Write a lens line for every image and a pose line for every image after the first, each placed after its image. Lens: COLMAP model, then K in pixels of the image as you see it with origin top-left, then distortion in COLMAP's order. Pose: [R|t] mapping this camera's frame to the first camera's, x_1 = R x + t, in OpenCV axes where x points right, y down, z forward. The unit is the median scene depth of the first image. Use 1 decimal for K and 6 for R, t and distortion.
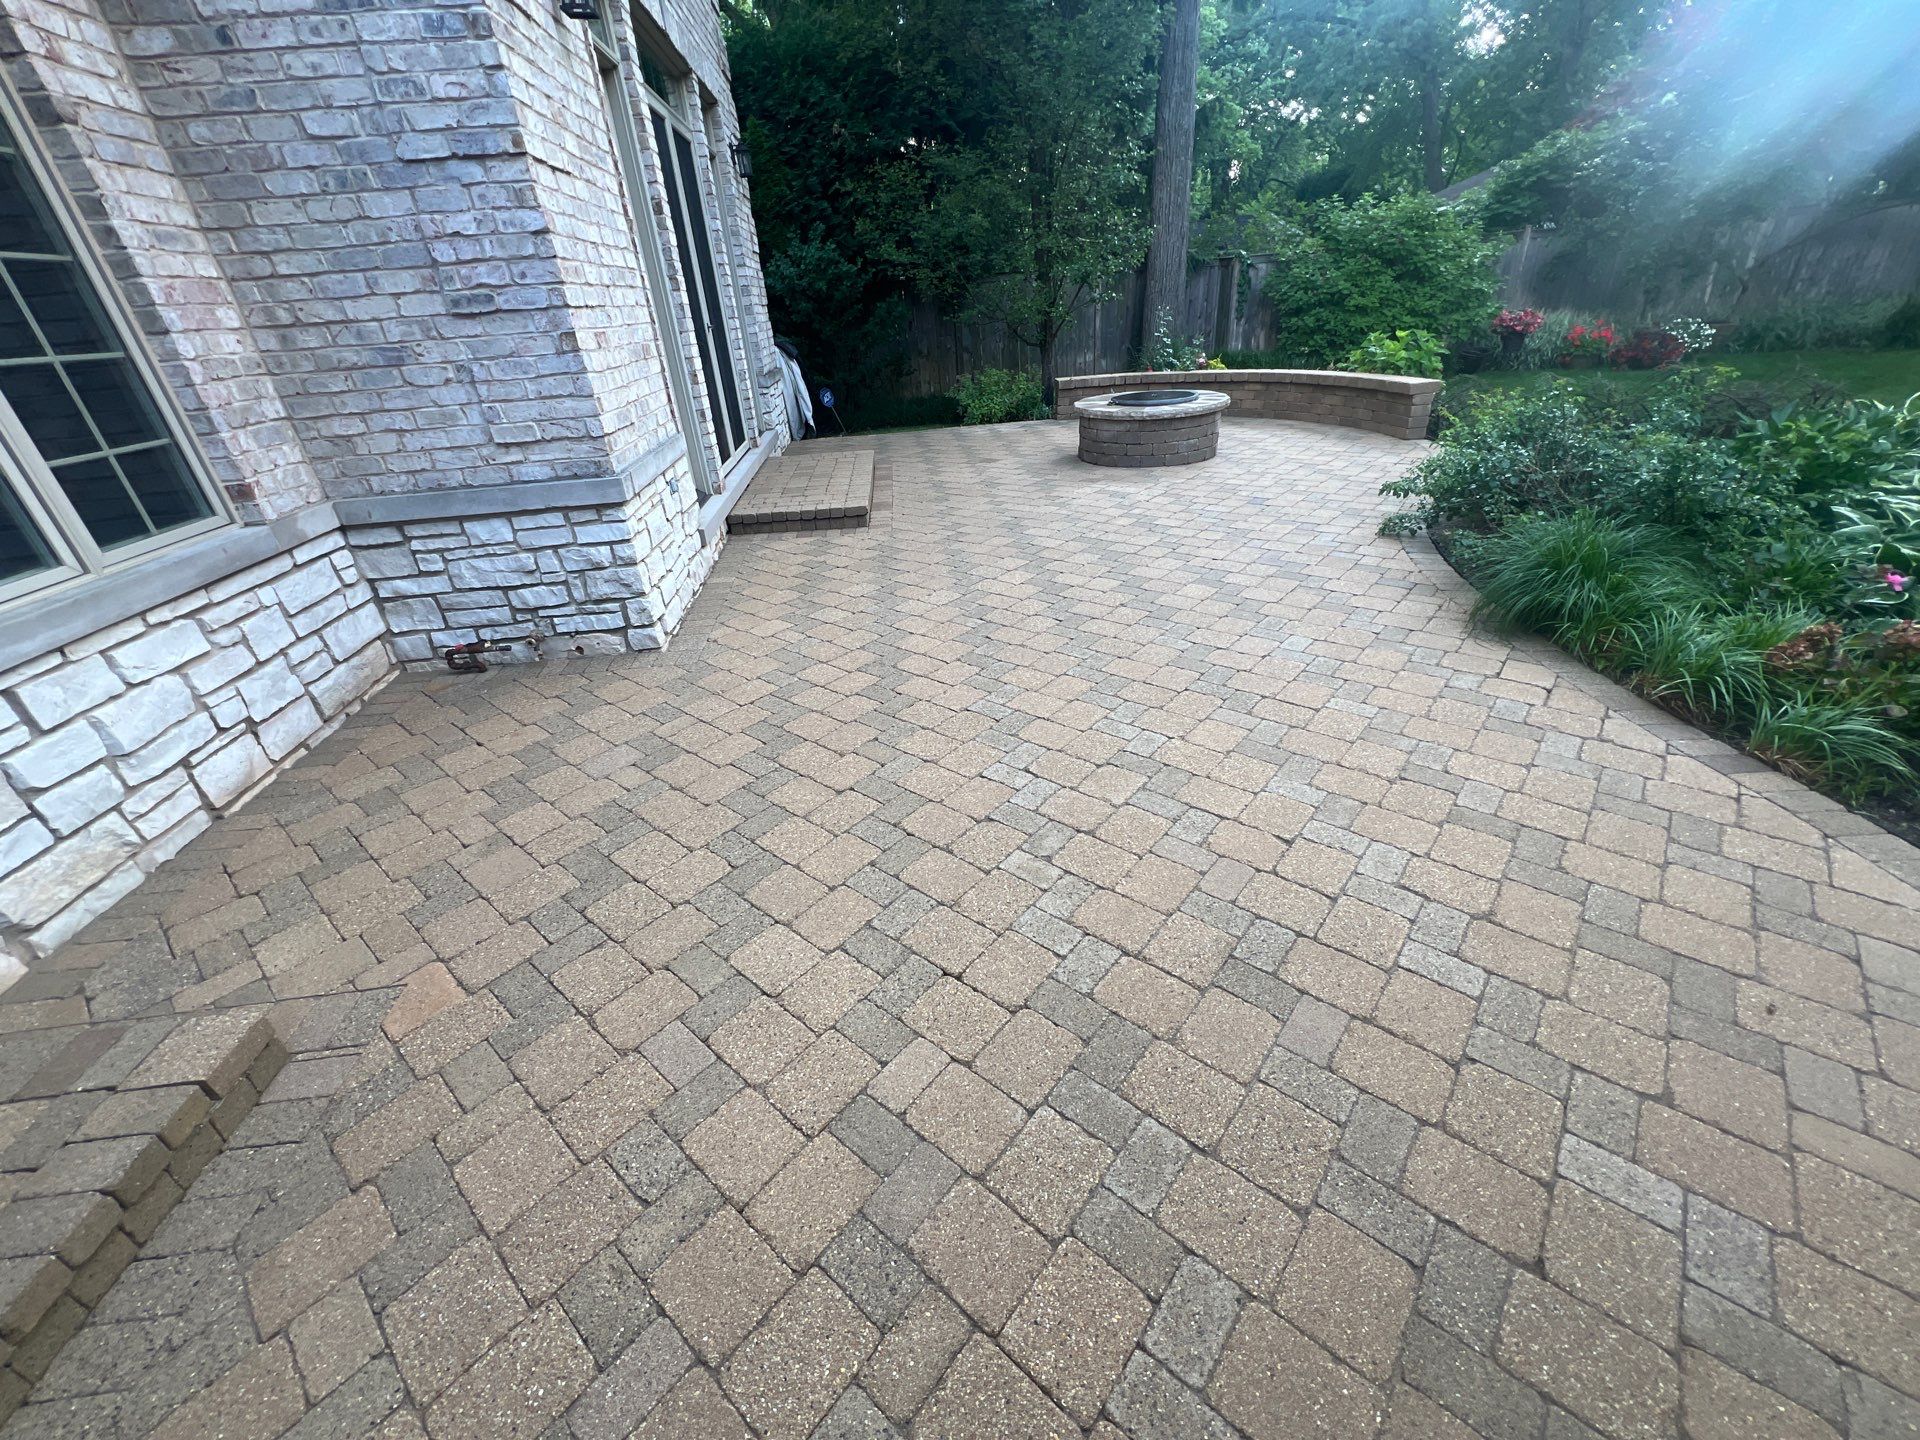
lens RADIAL K [[771.7, 0, 957.5], [0, 771.7, 722.7], [0, 0, 1]] dist [-0.002138, 0.001170]
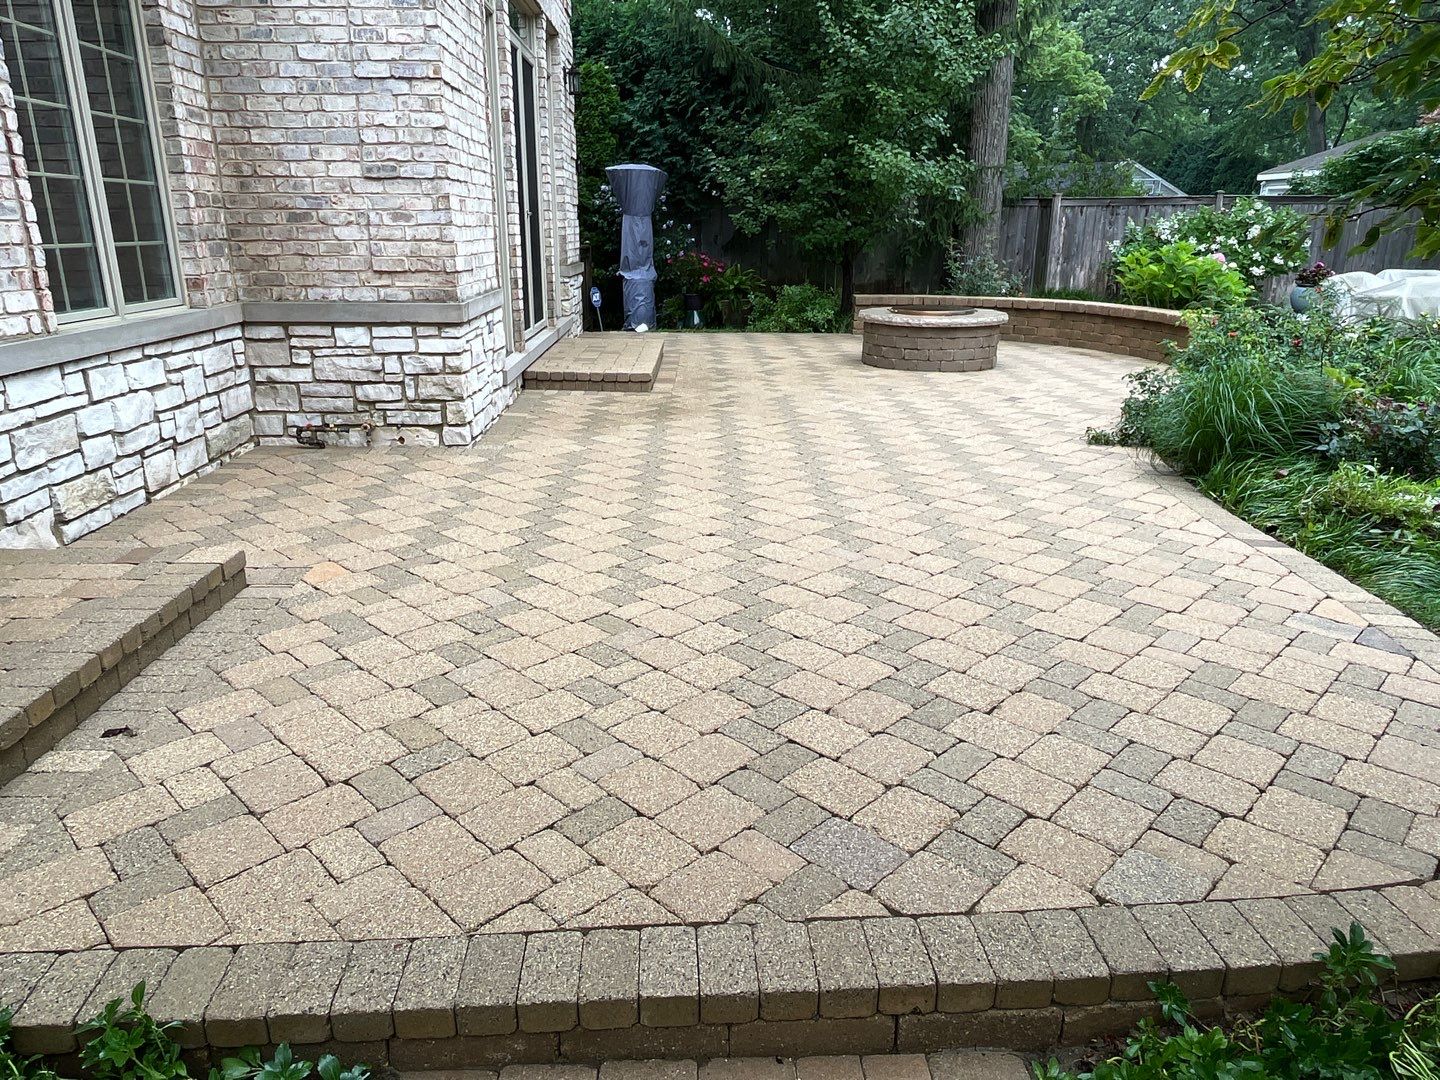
lens RADIAL K [[975.3, 0, 709.0], [0, 975.3, 536.7], [0, 0, 1]] dist [0.001123, -0.002829]
pose [[0.994755, 0.090153, -0.048313, 0.082680], [-0.097797, 0.976683, -0.191120, 0.318867], [0.029957, 0.194842, 0.980377, -0.485860]]
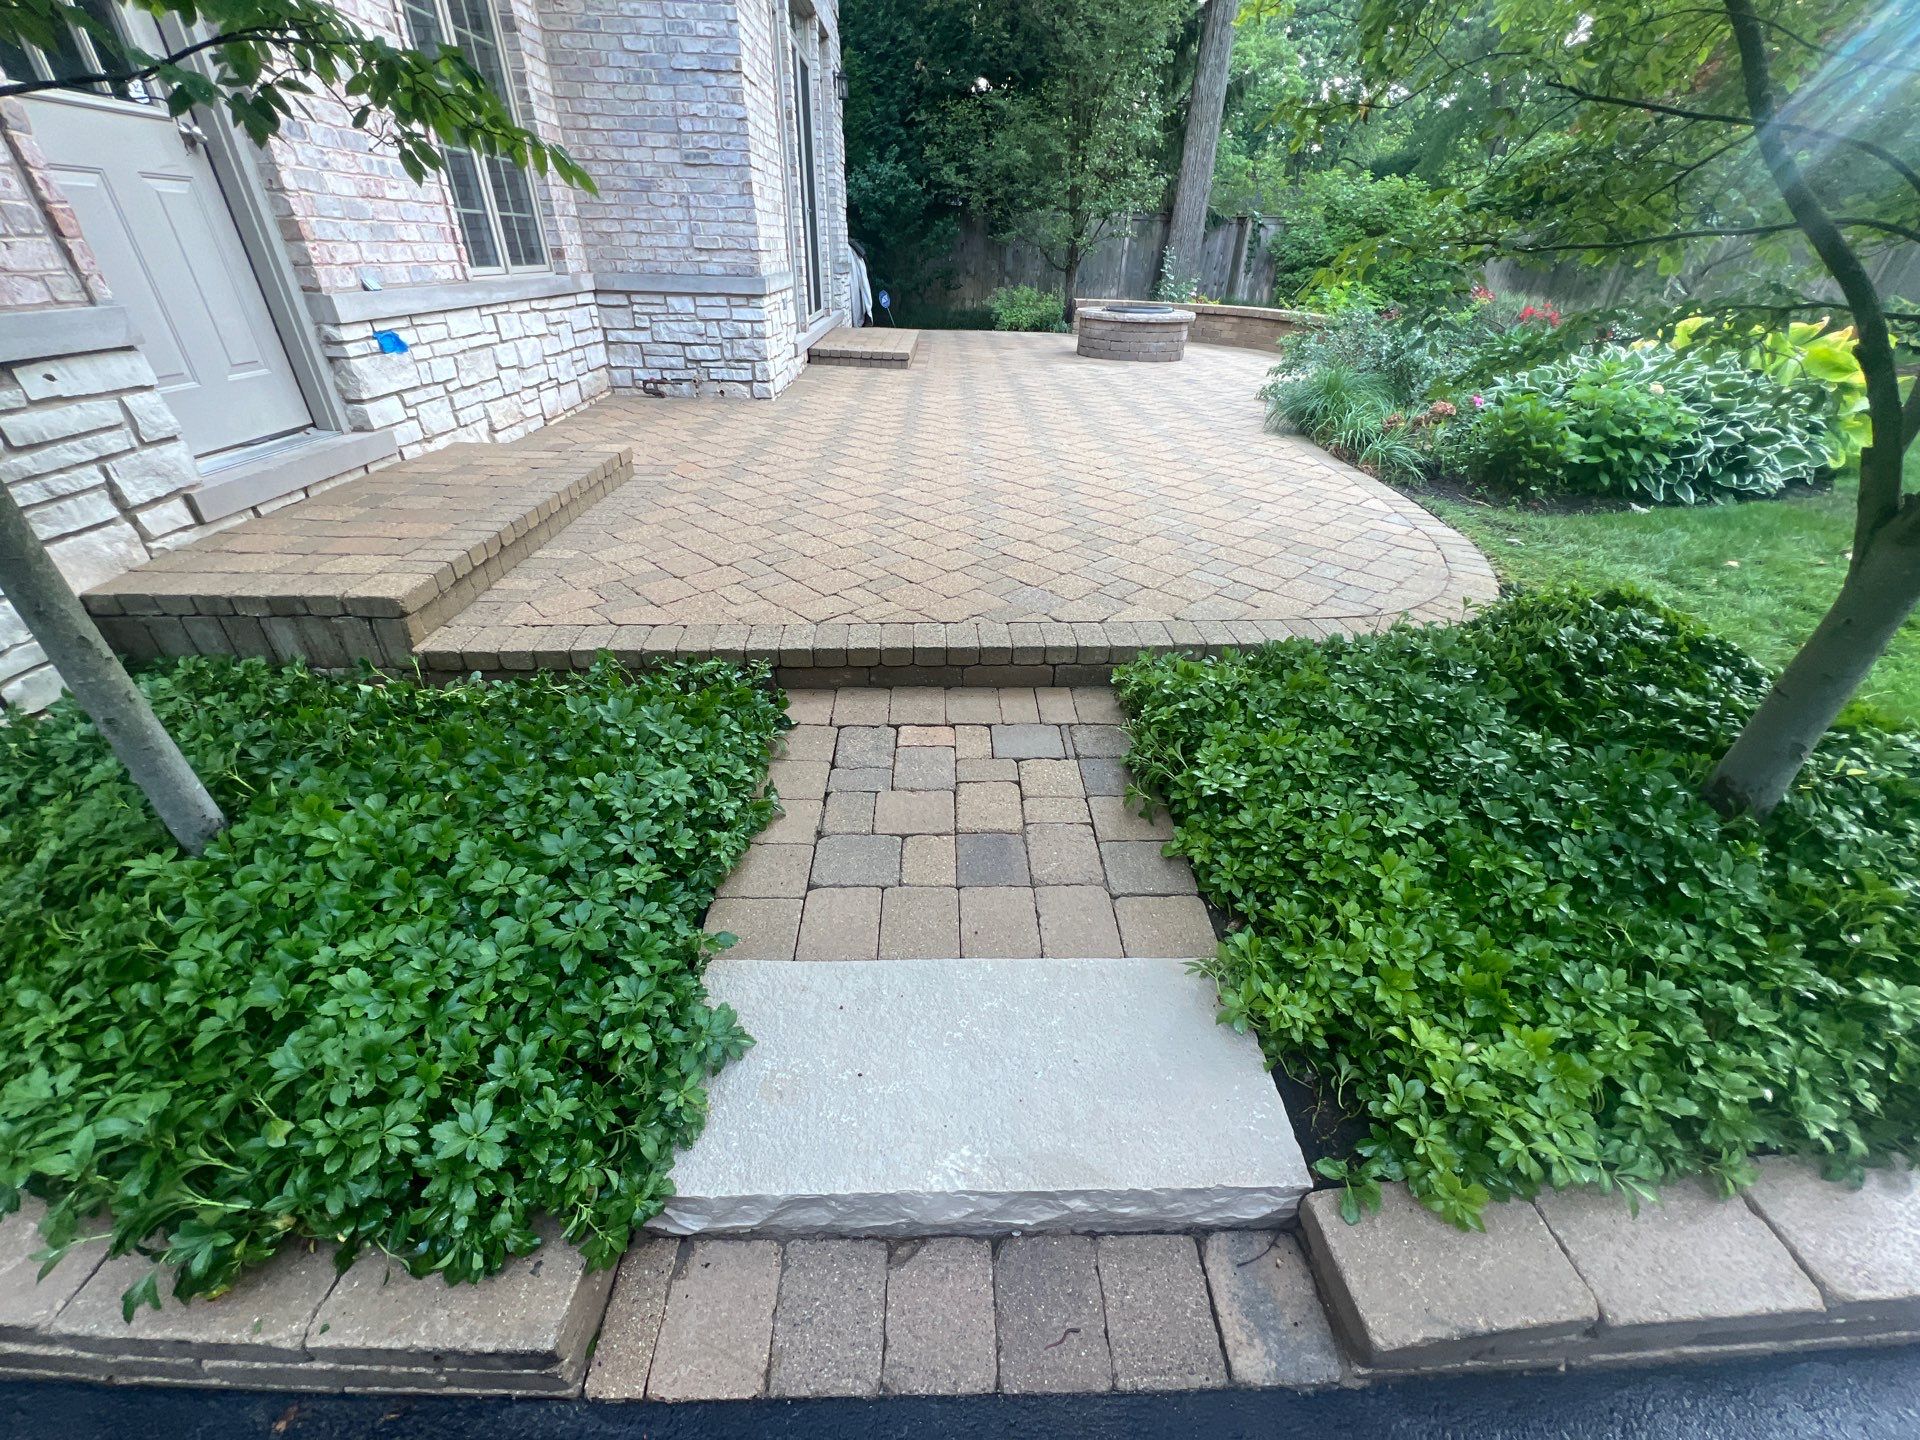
lens RADIAL K [[771.7, 0, 958.3], [0, 771.7, 722.8], [0, 0, 1]] dist [-0.002138, 0.001170]
pose [[0.993167, 0.116161, -0.011212, 0.101139], [-0.115482, 0.992097, 0.049064, 0.480791], [0.016823, -0.047434, 0.998733, -0.665635]]
